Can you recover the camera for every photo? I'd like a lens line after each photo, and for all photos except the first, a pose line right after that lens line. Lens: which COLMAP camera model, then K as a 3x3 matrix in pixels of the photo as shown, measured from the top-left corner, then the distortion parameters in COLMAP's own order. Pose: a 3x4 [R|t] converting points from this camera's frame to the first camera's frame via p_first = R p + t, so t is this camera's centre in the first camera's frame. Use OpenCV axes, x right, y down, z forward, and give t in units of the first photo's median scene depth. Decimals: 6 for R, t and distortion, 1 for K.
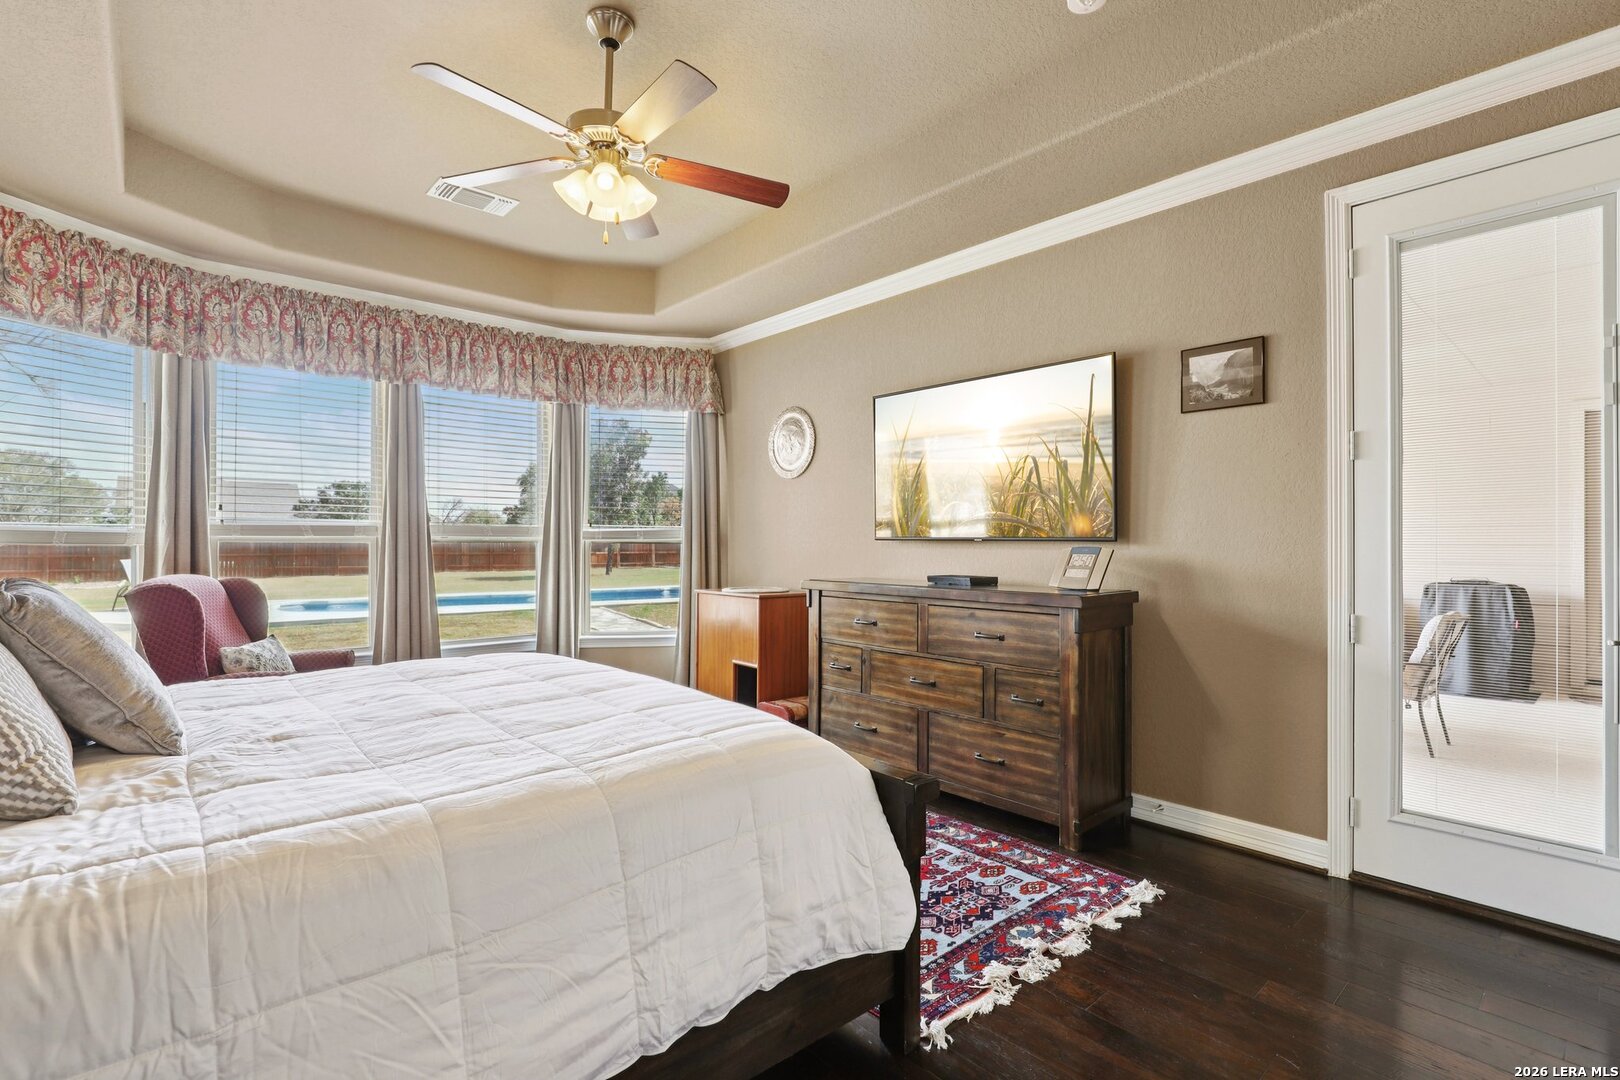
lens RADIAL K [[751.8, 0, 811.6], [0, 751.8, 556.7], [0, 0, 1]] dist [-0.039163, 0.016042]
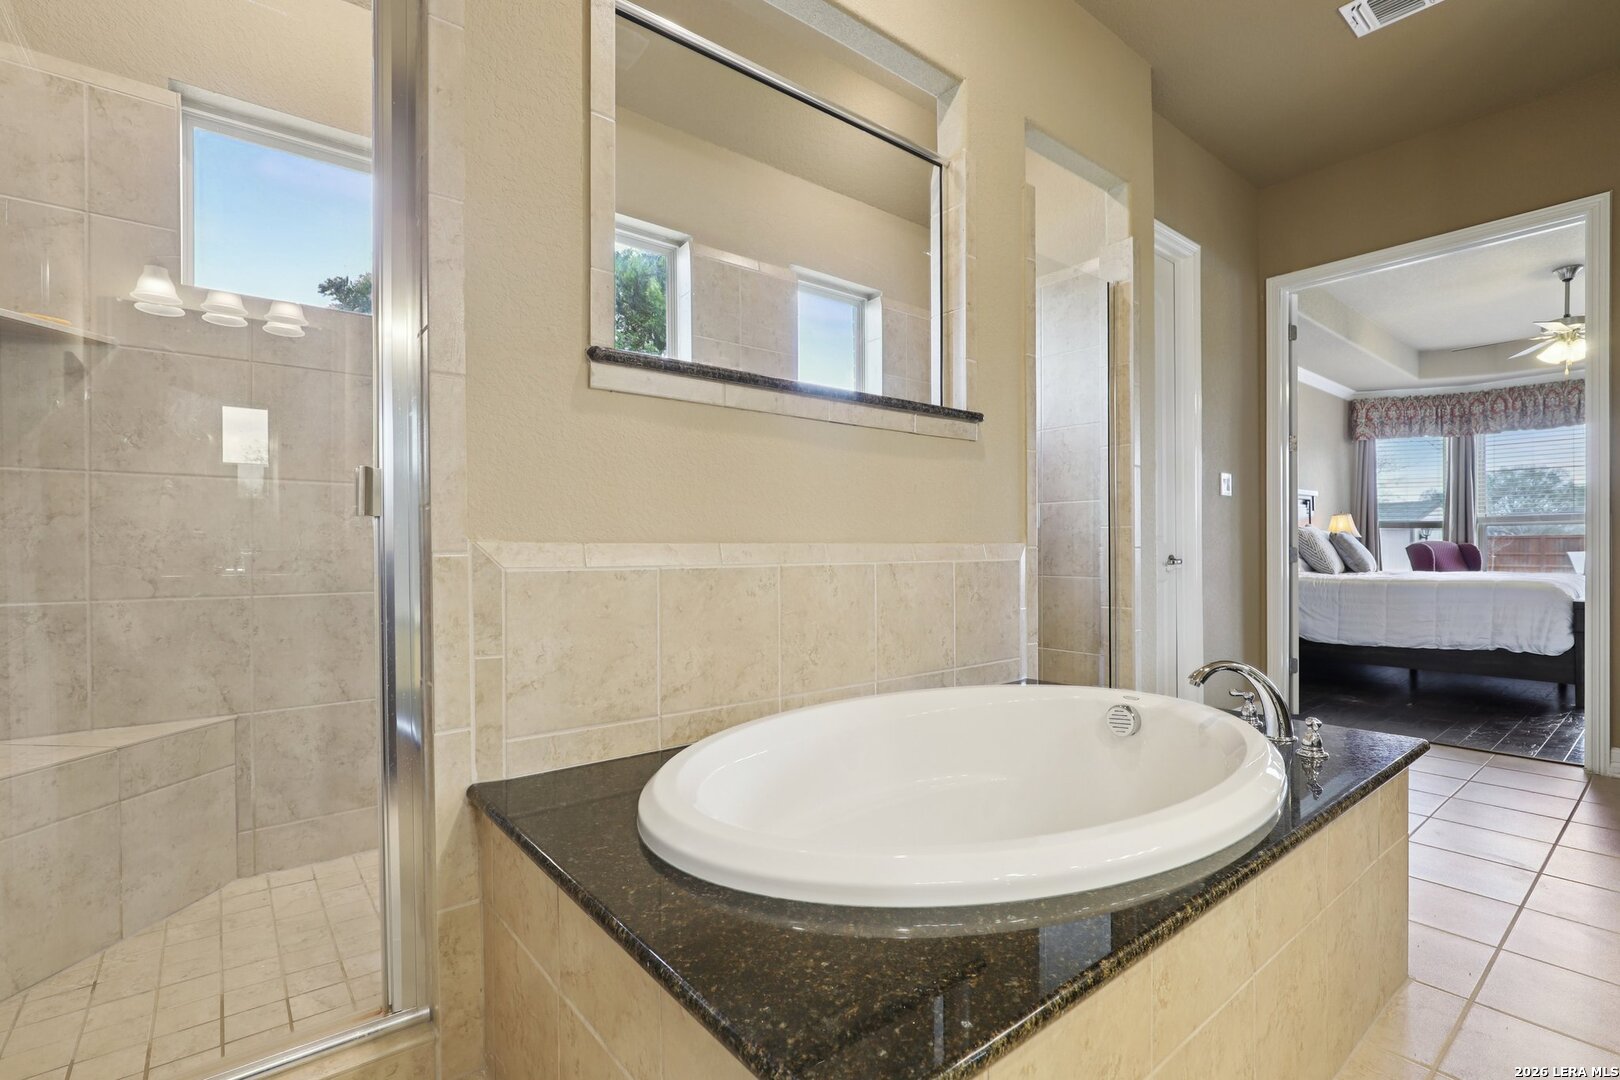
lens RADIAL K [[751.8, 0, 811.6], [0, 751.8, 556.7], [0, 0, 1]] dist [-0.039163, 0.016042]
pose [[-0.047966, 0.002831, -0.998845, 1.314726], [-0.018809, 0.999816, 0.003737, 0.092496], [0.998672, 0.018966, -0.047904, -0.718671]]
